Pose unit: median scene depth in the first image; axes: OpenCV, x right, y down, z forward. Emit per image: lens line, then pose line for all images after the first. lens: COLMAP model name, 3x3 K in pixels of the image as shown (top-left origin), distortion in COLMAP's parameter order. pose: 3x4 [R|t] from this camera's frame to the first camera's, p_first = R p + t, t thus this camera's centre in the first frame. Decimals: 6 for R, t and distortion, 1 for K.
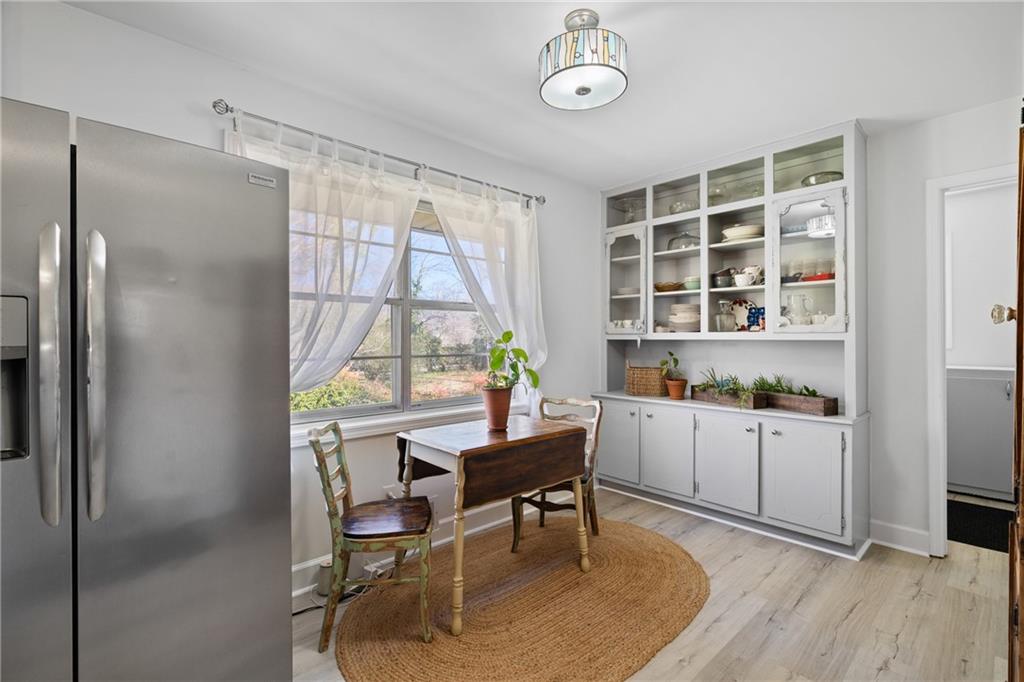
lens RADIAL K [[465.3, 0, 507.4], [0, 465.3, 343.3], [0, 0, 1]] dist [-0.002465, -0.000039]
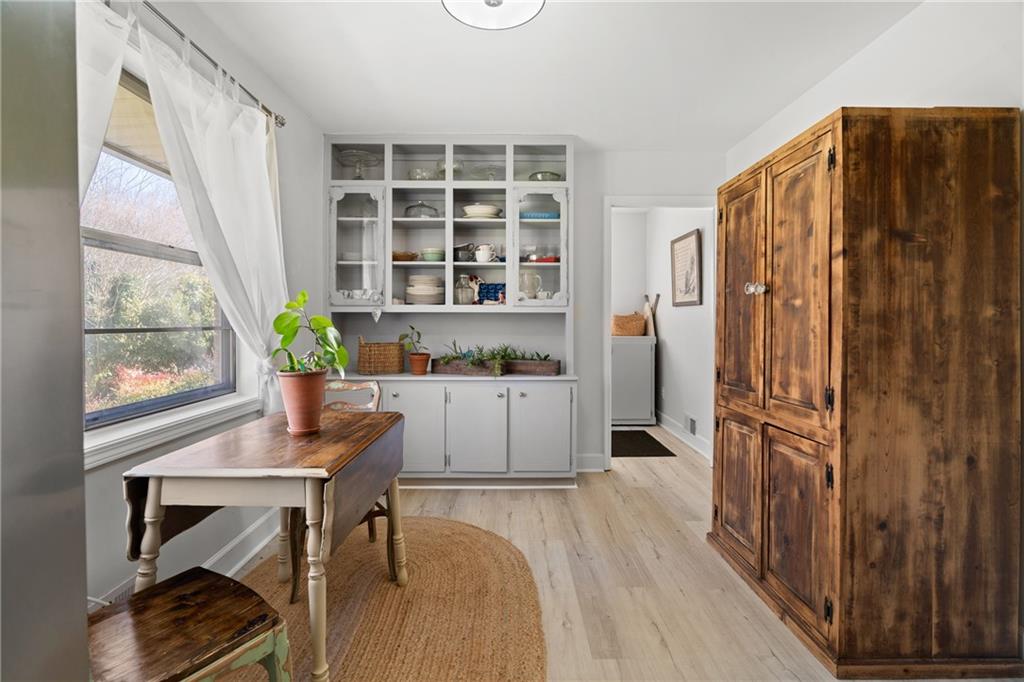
lens RADIAL K [[468.7, 0, 510.0], [0, 468.7, 332.8], [0, 0, 1]] dist [-0.010229, 0.000324]
pose [[0.666469, -0.015238, 0.745377, -0.257991], [0.006634, 0.999873, 0.014509, 0.023629], [-0.745503, -0.004725, 0.666485, 0.244698]]
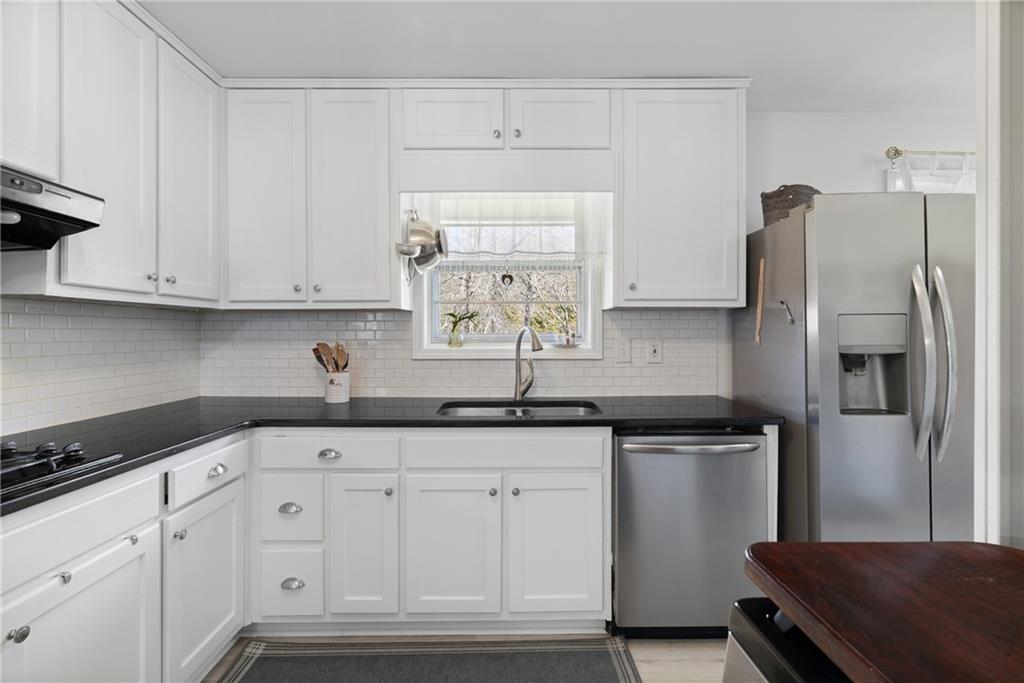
lens RADIAL K [[468.7, 0, 510.0], [0, 468.7, 333.3], [0, 0, 1]] dist [-0.010229, 0.000324]
pose [[0.742506, -0.001116, -0.669839, -0.349723], [-0.008193, 0.999909, -0.010748, -0.000757], [0.669790, 0.013468, 0.742429, -0.391466]]
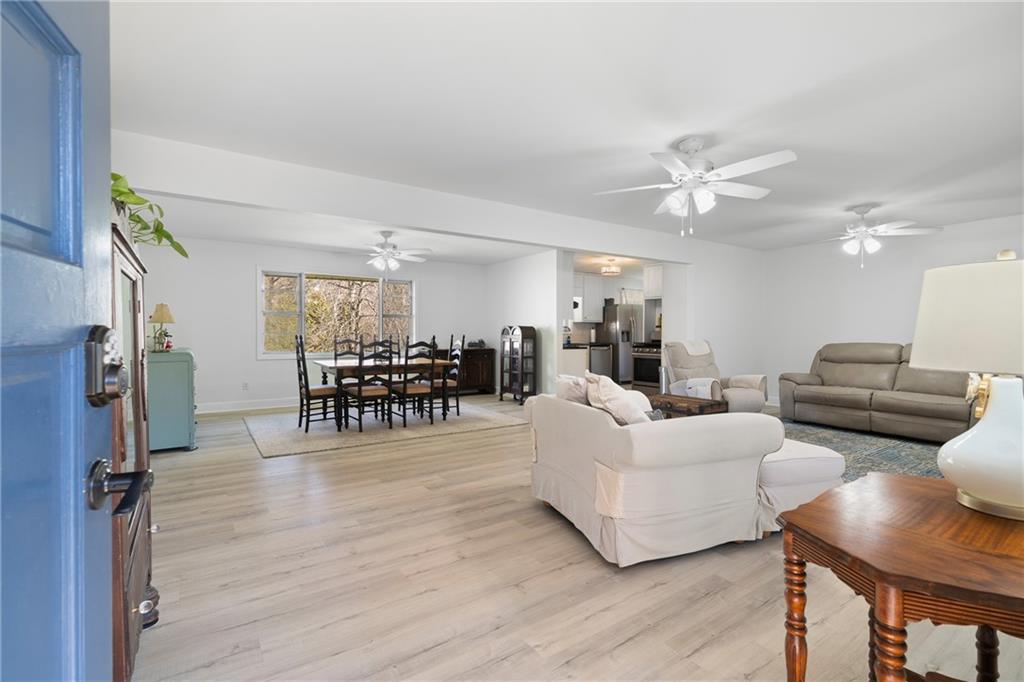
lens RADIAL K [[468.7, 0, 510.0], [0, 468.7, 332.8], [0, 0, 1]] dist [-0.010229, 0.000324]
pose [[0.989536, 0.003435, -0.144247, -0.743429], [-0.004889, 0.999941, -0.009730, 0.062015], [0.144205, 0.010333, 0.989494, -3.145844]]
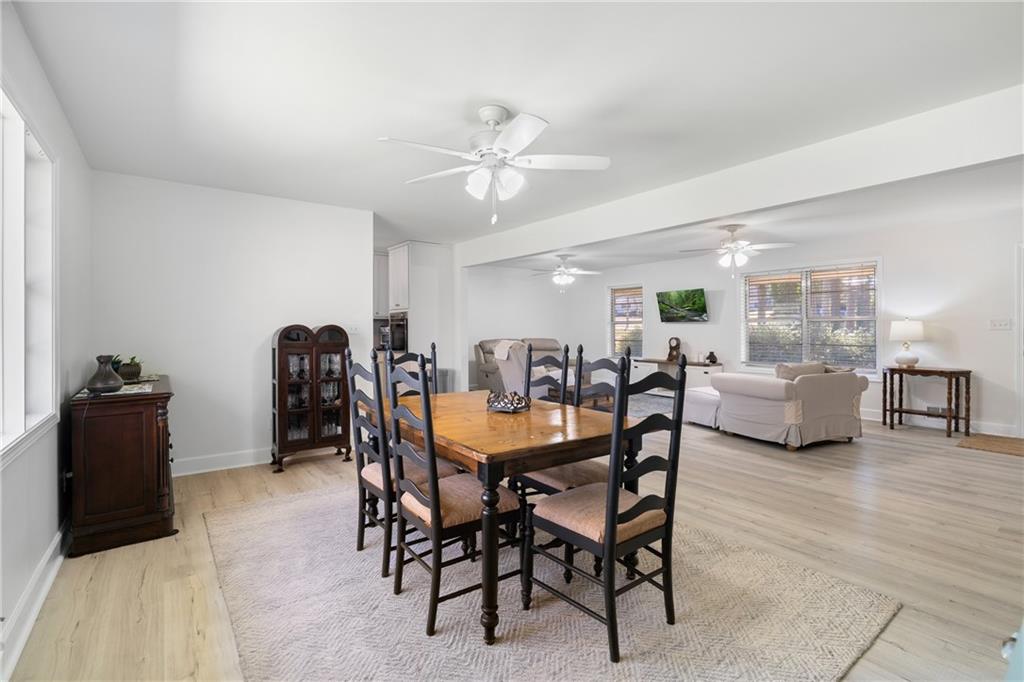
lens RADIAL K [[465.3, 0, 507.4], [0, 465.3, 343.3], [0, 0, 1]] dist [-0.002465, -0.000039]
pose [[0.106174, -0.029452, 0.993911, -2.406962], [0.012652, 0.999520, 0.028266, 0.021671], [-0.994267, 0.009574, 0.106495, -1.356749]]
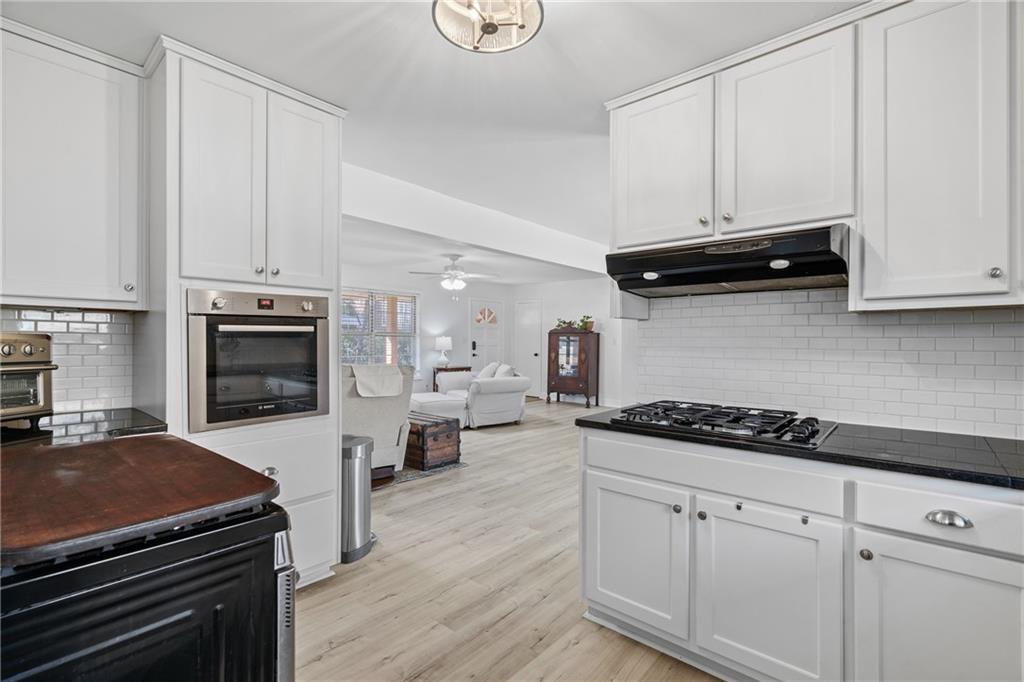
lens RADIAL K [[463.6, 0, 512.0], [0, 463.6, 341.0], [0, 0, 1]] dist [-0.014173, 0.005595]
pose [[-0.993517, -0.002997, -0.113642, -0.527936], [-0.004408, 0.999916, 0.012165, -0.007336], [0.113596, 0.012587, -0.993447, 0.145965]]
